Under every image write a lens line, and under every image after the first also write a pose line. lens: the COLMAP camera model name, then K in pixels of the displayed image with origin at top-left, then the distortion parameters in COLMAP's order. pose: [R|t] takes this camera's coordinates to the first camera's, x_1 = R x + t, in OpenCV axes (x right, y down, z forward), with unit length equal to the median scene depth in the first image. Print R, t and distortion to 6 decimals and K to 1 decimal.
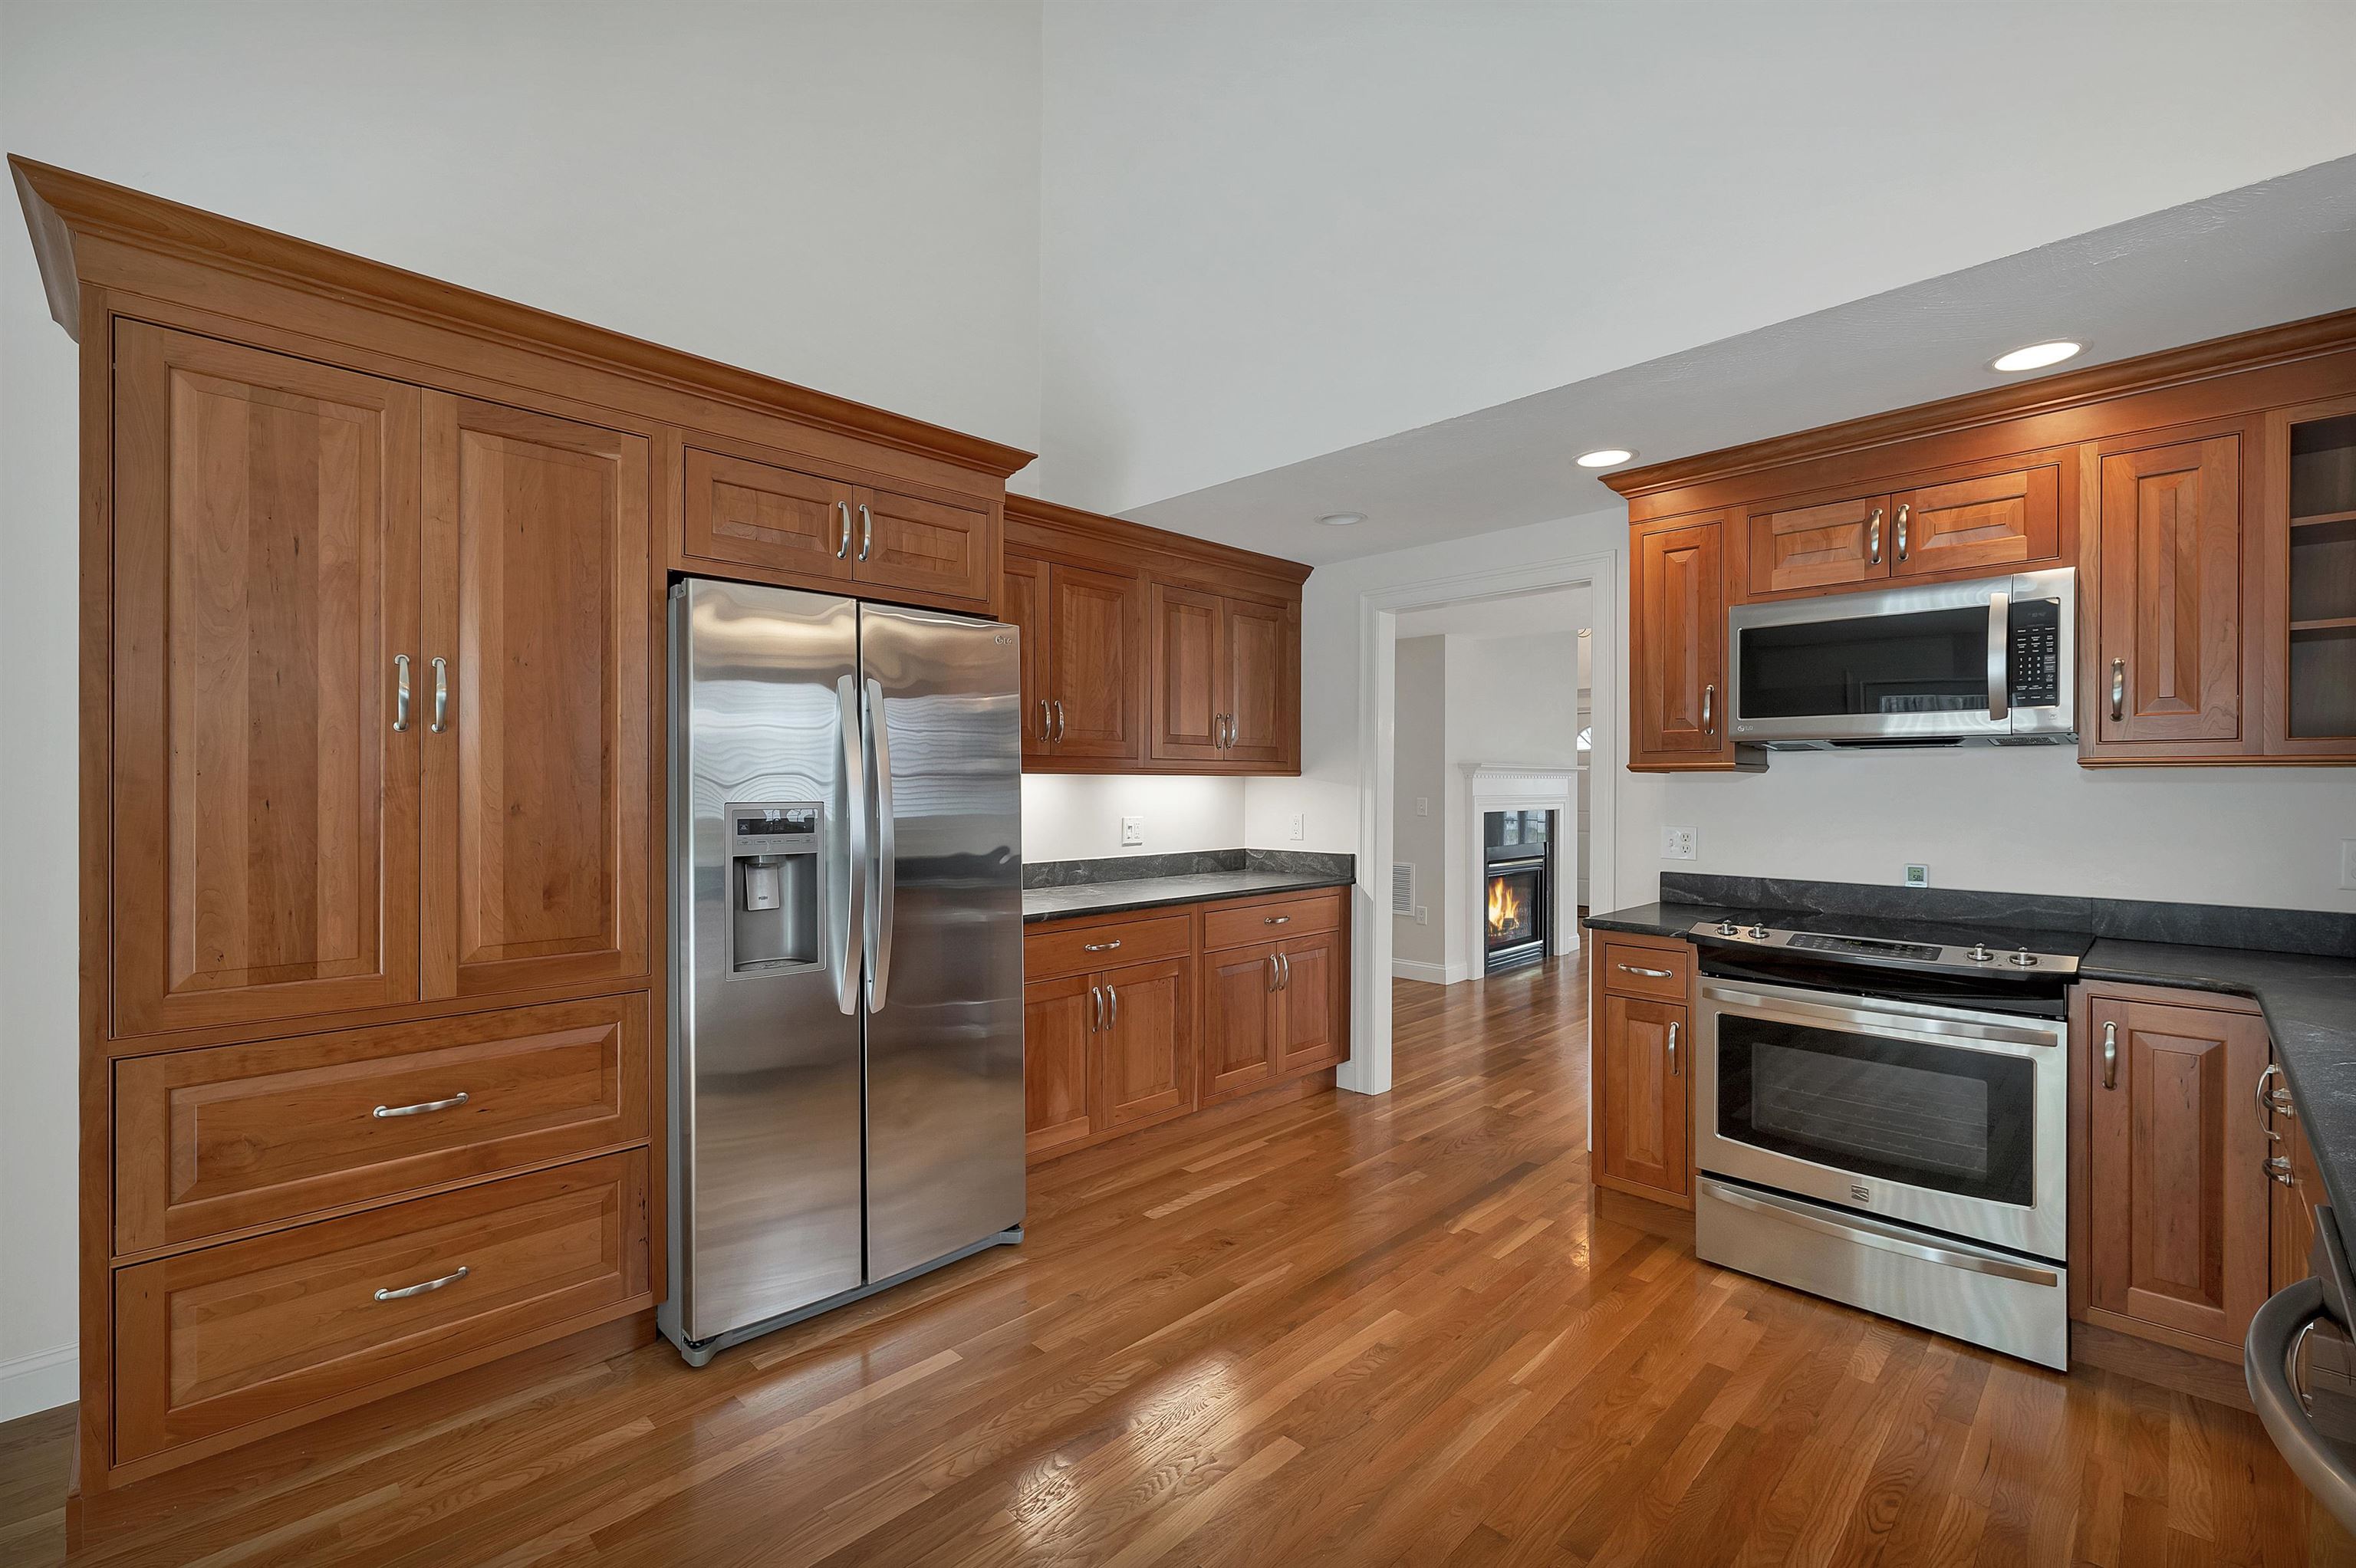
lens RADIAL K [[996.1, 0, 1184.4], [0, 996.1, 783.0], [0, 0, 1]] dist [0.001186, -0.000096]
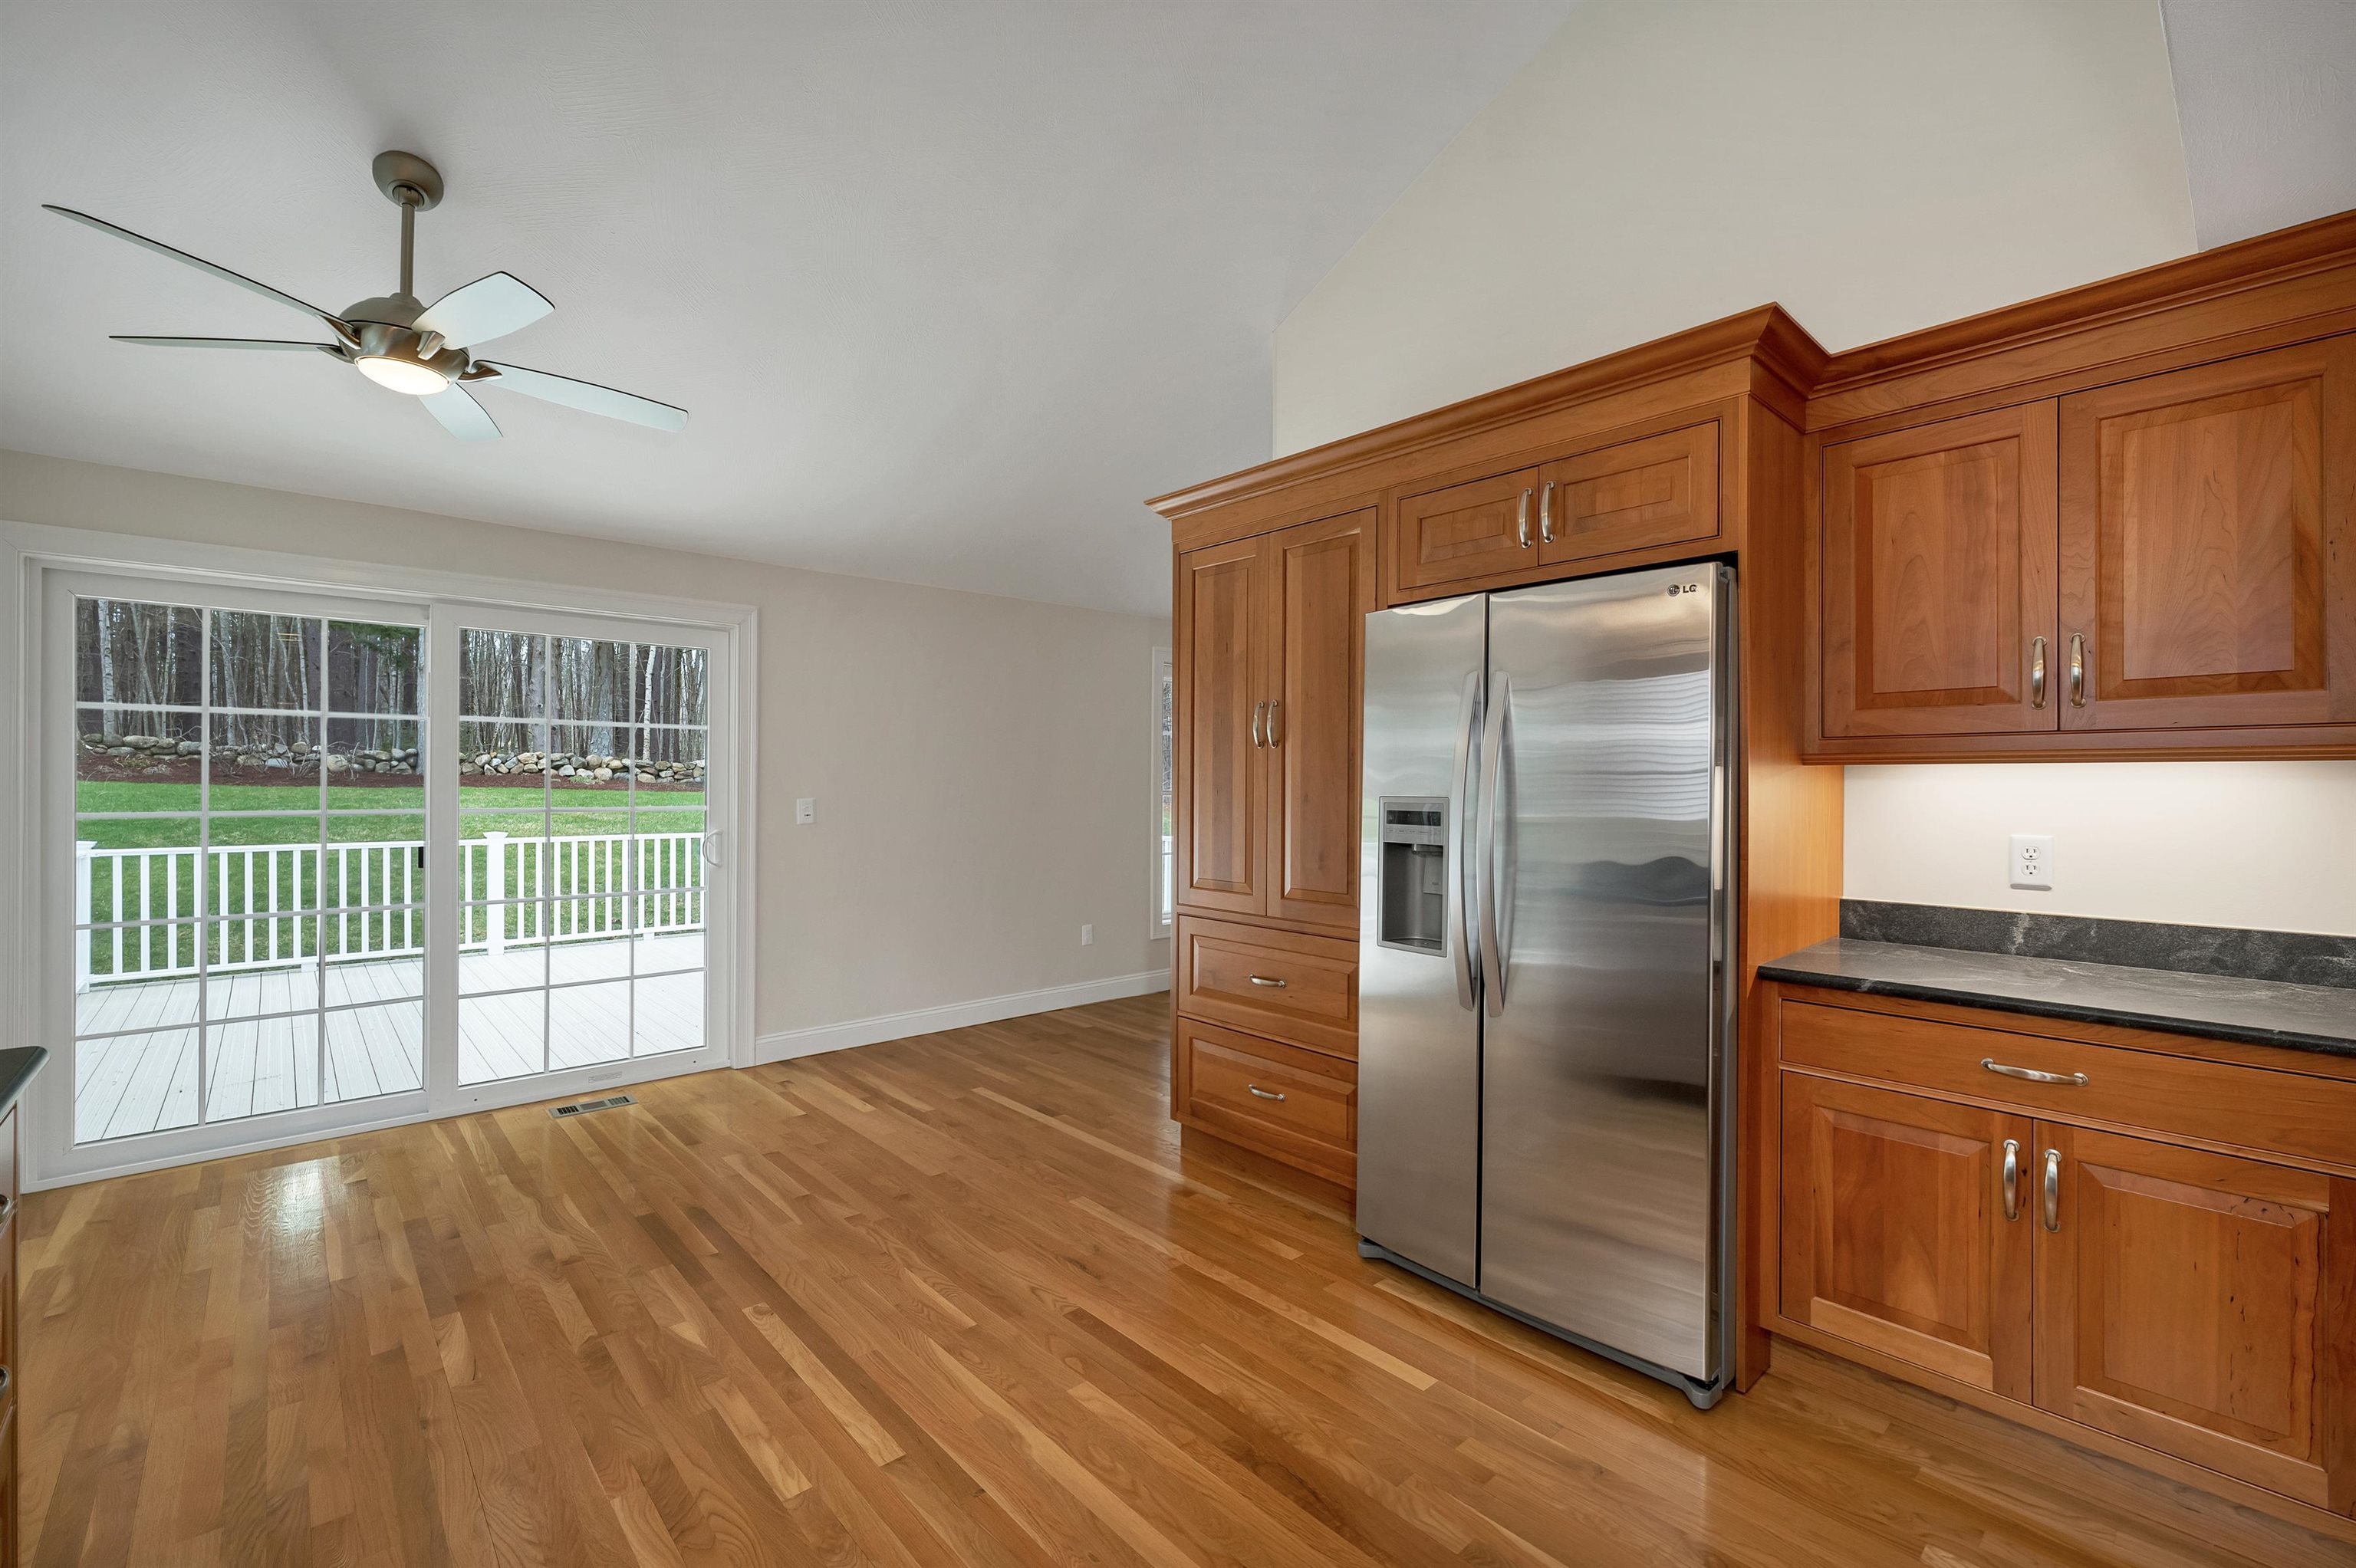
lens RADIAL K [[996.1, 0, 1184.4], [0, 996.1, 783.0], [0, 0, 1]] dist [0.001186, -0.000096]
pose [[-0.046963, -0.001690, -0.998895, 0.649039], [-0.002235, 0.999996, -0.001587, 0.005913], [0.998894, 0.002158, -0.046966, 0.728362]]
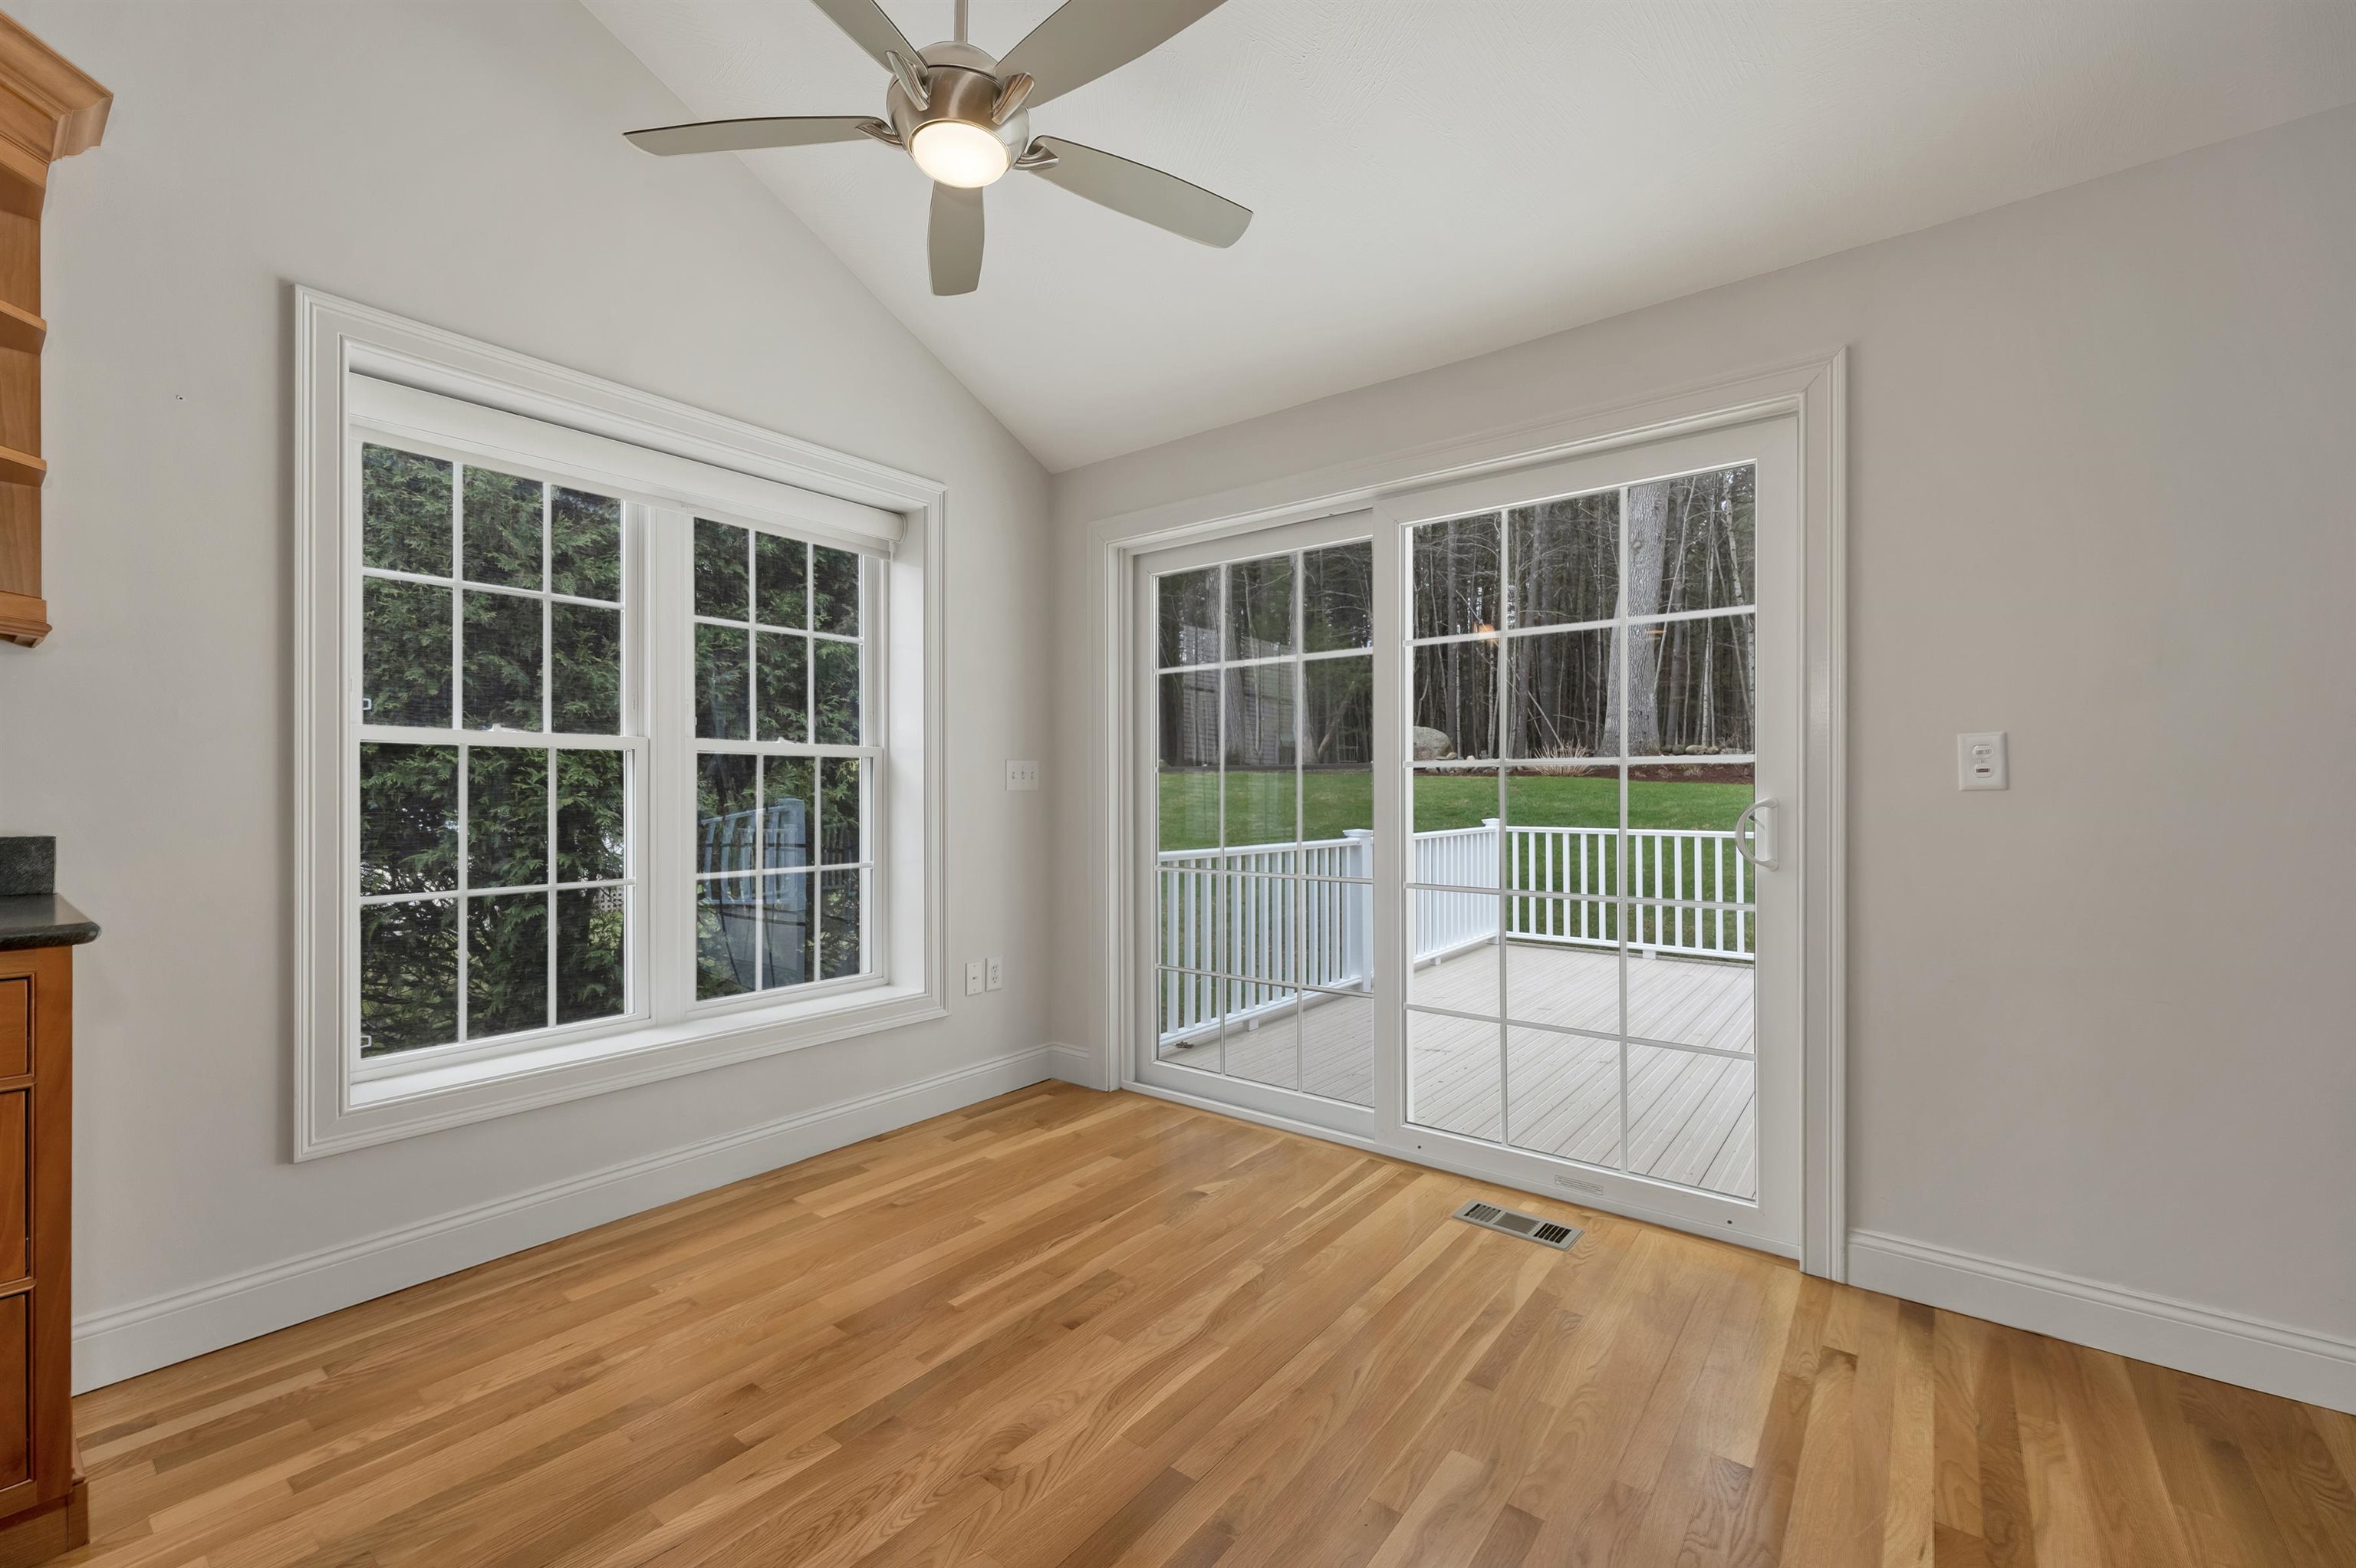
lens RADIAL K [[959.4, 0, 1179.3], [0, 959.4, 789.2], [0, 0, 1]] dist [-0.000164, -0.000078]
pose [[-0.992651, -0.002420, -0.120988, -0.412605], [-0.001712, 0.999981, -0.005957, 0.085562], [0.121000, -0.005706, -0.992636, 0.641384]]
